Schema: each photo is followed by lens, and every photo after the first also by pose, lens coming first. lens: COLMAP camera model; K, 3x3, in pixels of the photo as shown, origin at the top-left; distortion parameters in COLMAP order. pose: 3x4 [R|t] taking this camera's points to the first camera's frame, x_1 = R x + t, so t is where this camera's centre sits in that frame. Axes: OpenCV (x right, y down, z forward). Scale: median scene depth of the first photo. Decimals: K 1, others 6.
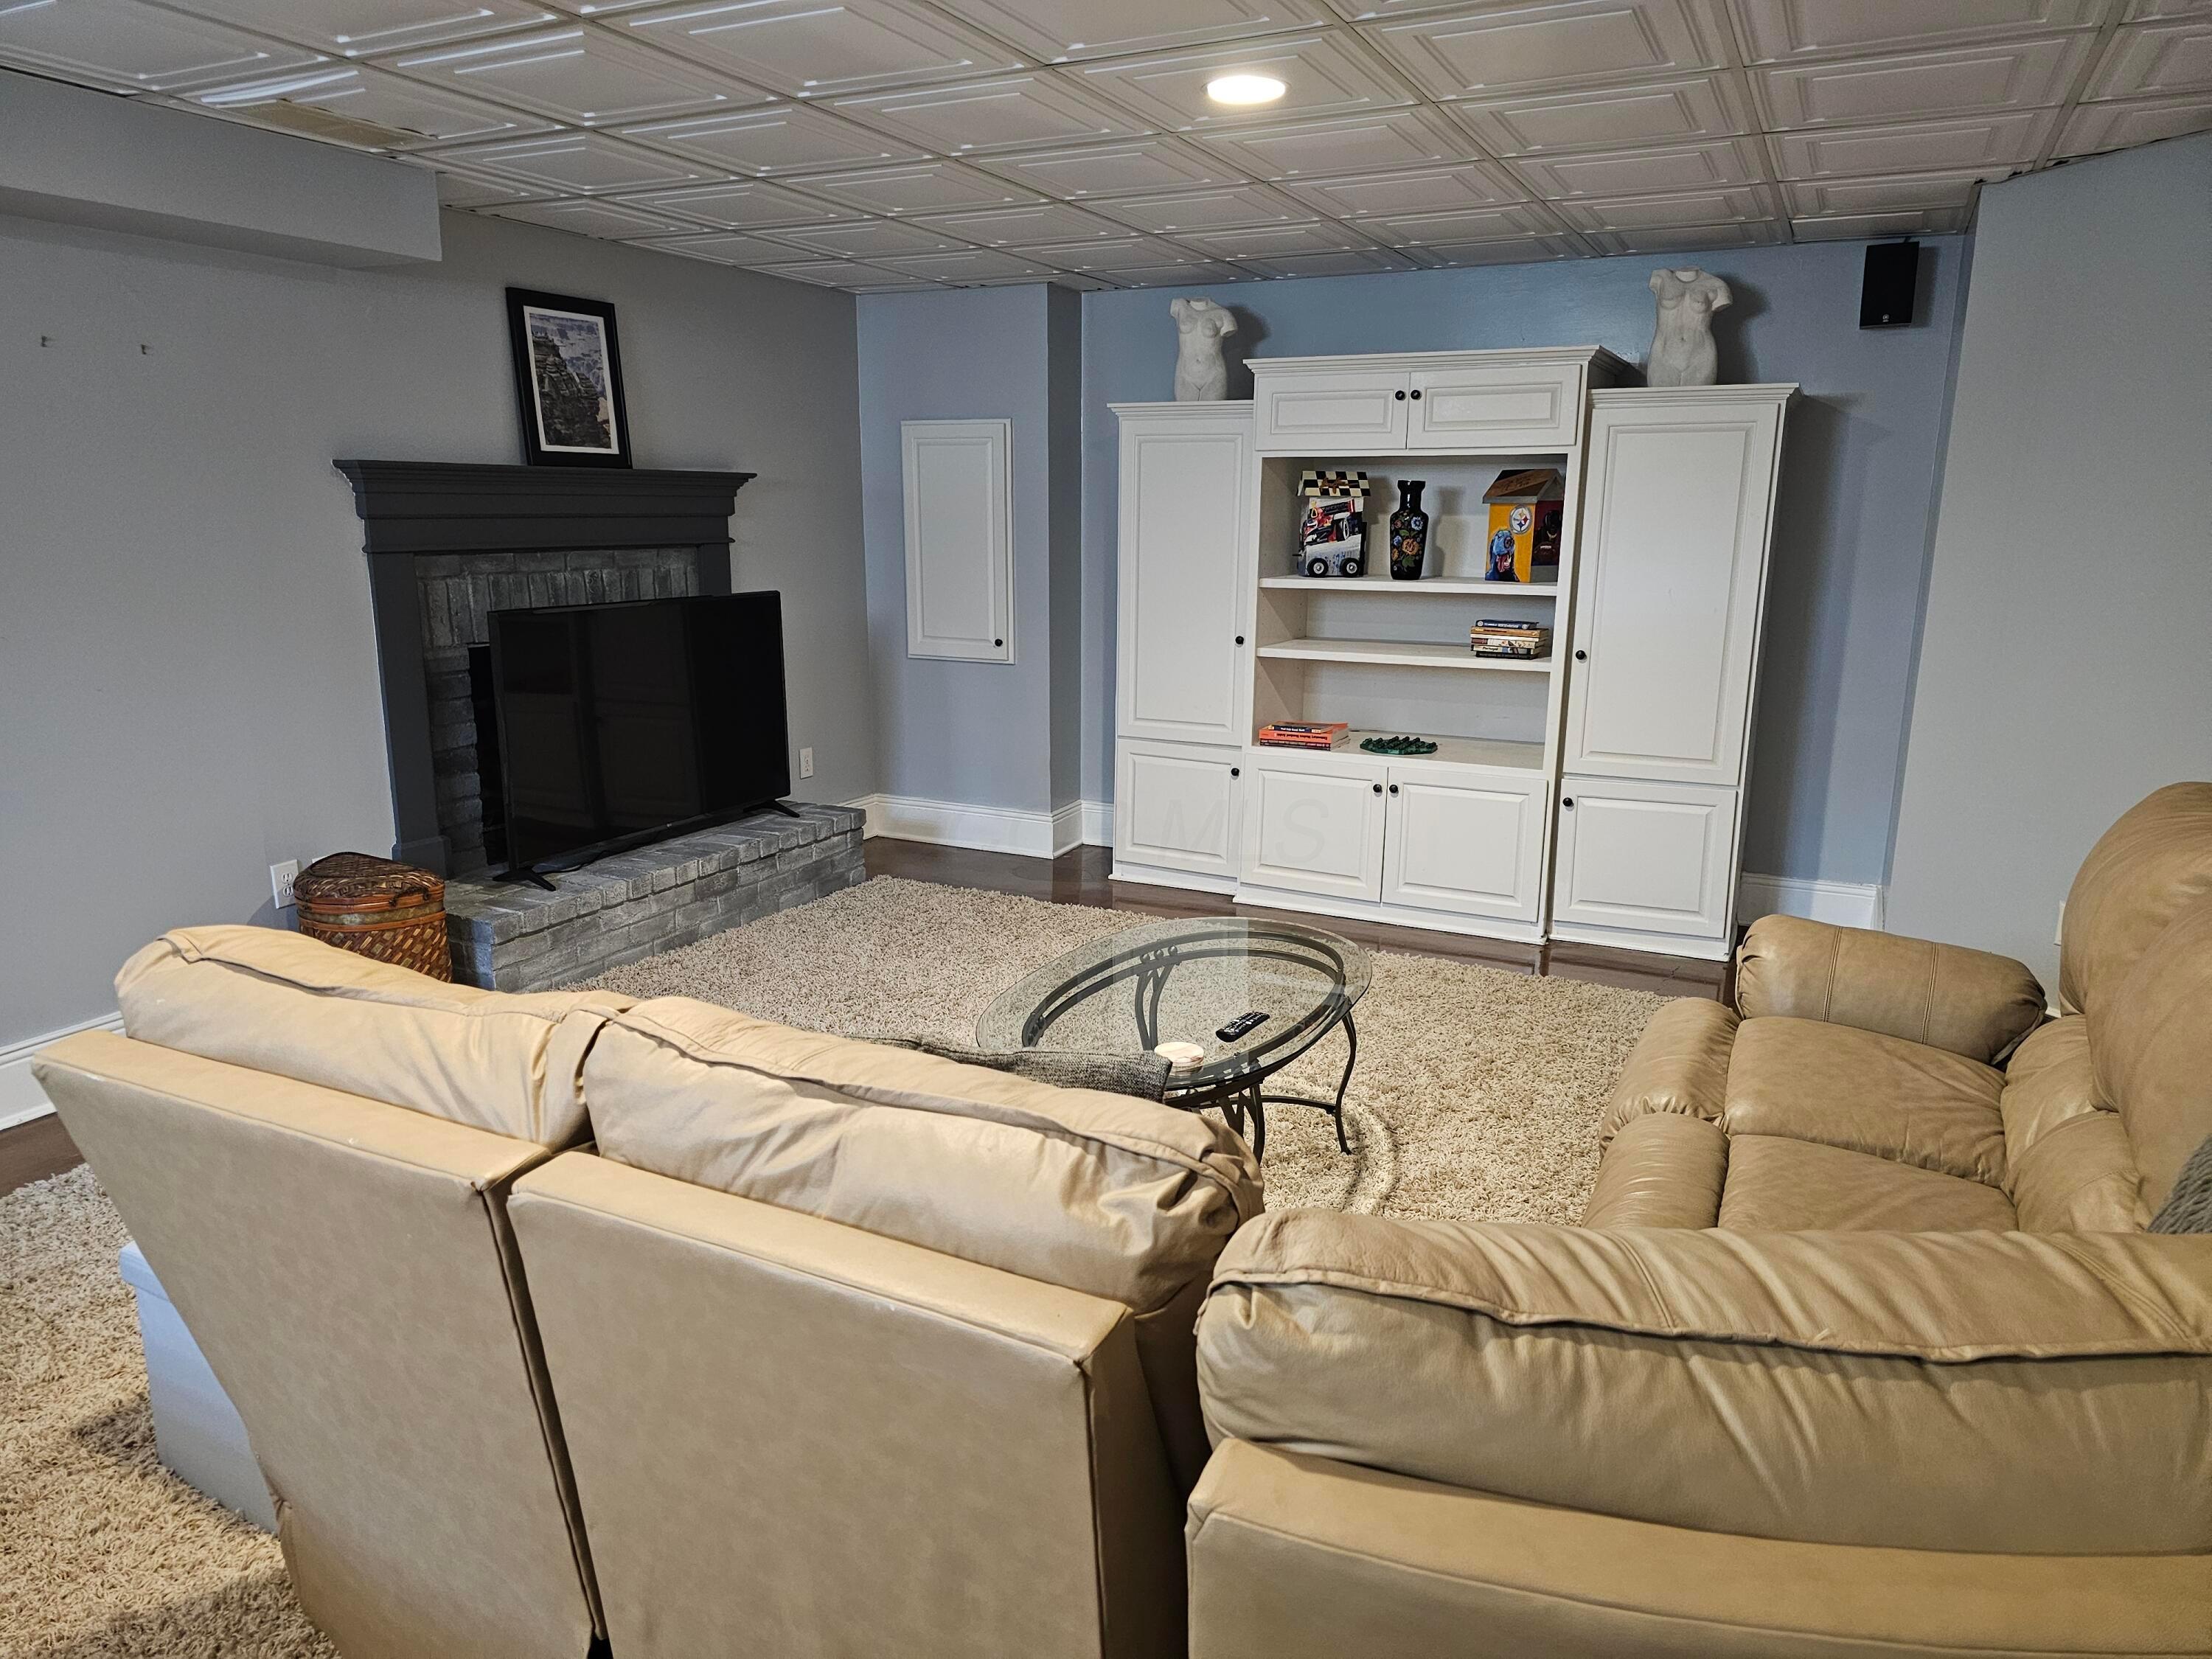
lens RADIAL K [[1455.6, 0, 1106.0], [0, 1455.6, 829.5], [0, 0, 1]] dist [0.059867, -0.043849]
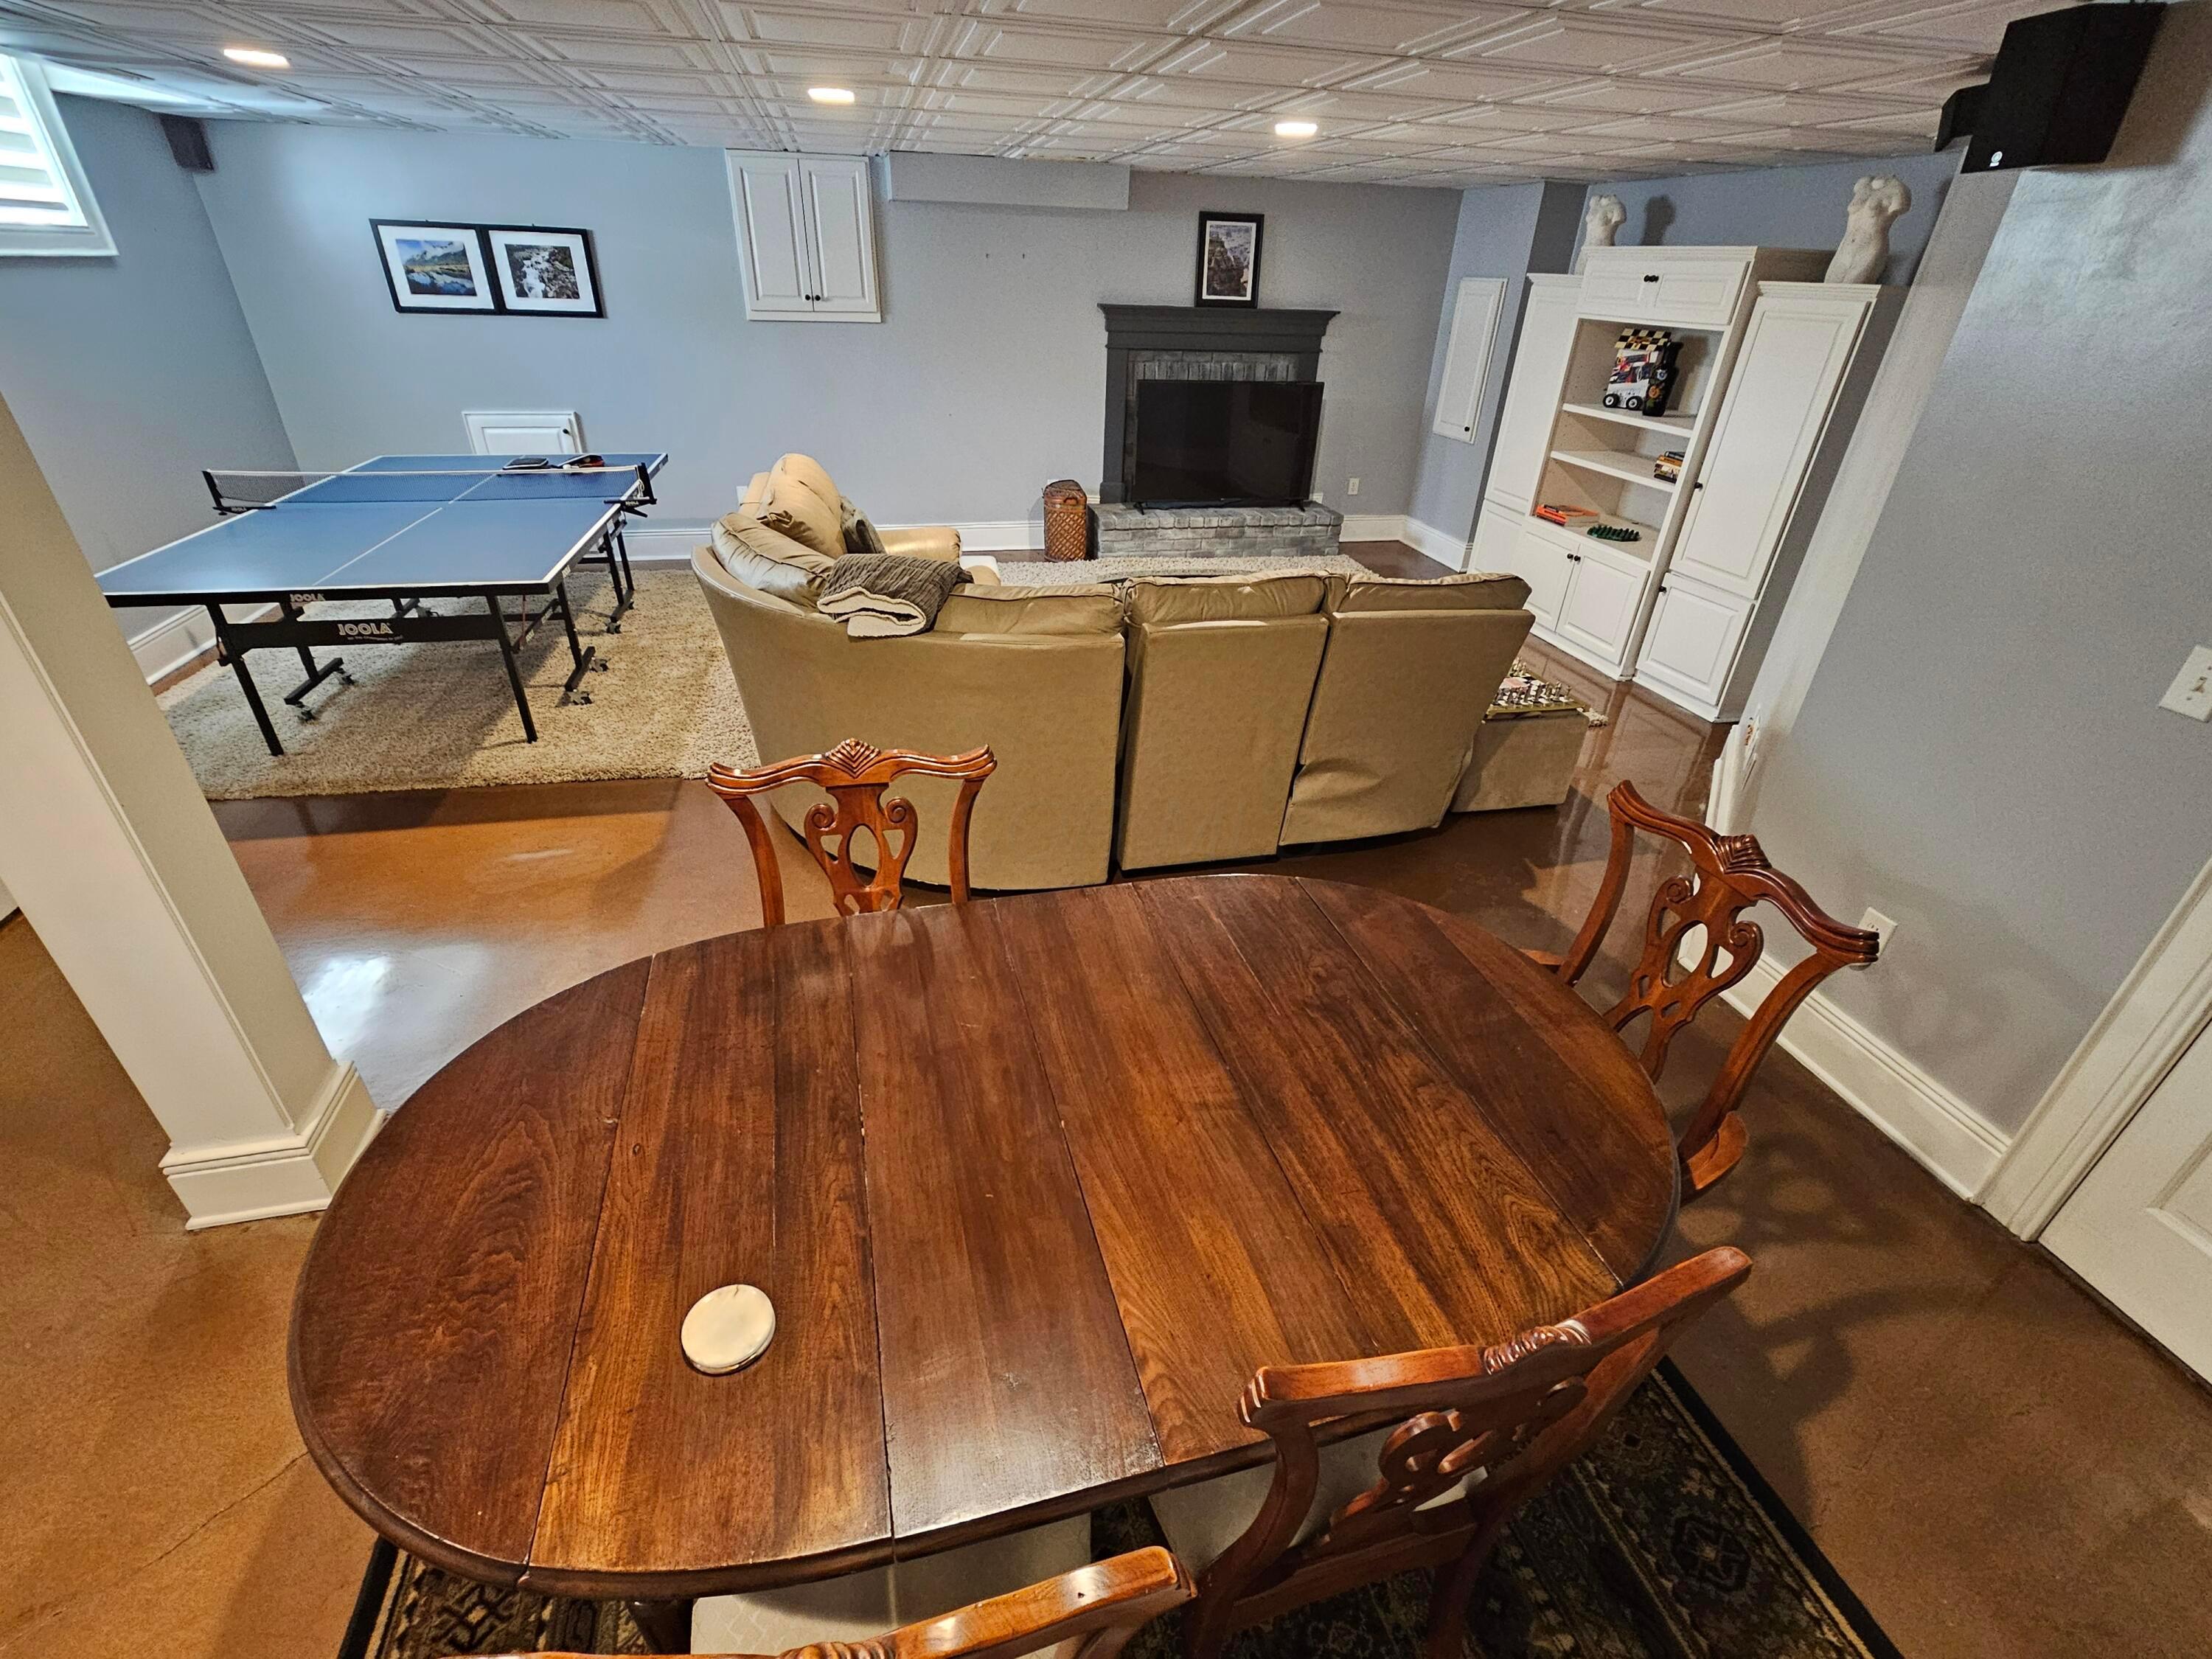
lens RADIAL K [[964.4, 0, 1106.0], [0, 964.4, 829.5], [0, 0, 1]] dist [0.000678, 0.000243]
pose [[0.649643, 0.397580, -0.647992, 0.660429], [-0.197158, 0.911299, 0.361474, -0.037822], [0.734229, -0.107072, 0.670405, -0.085619]]
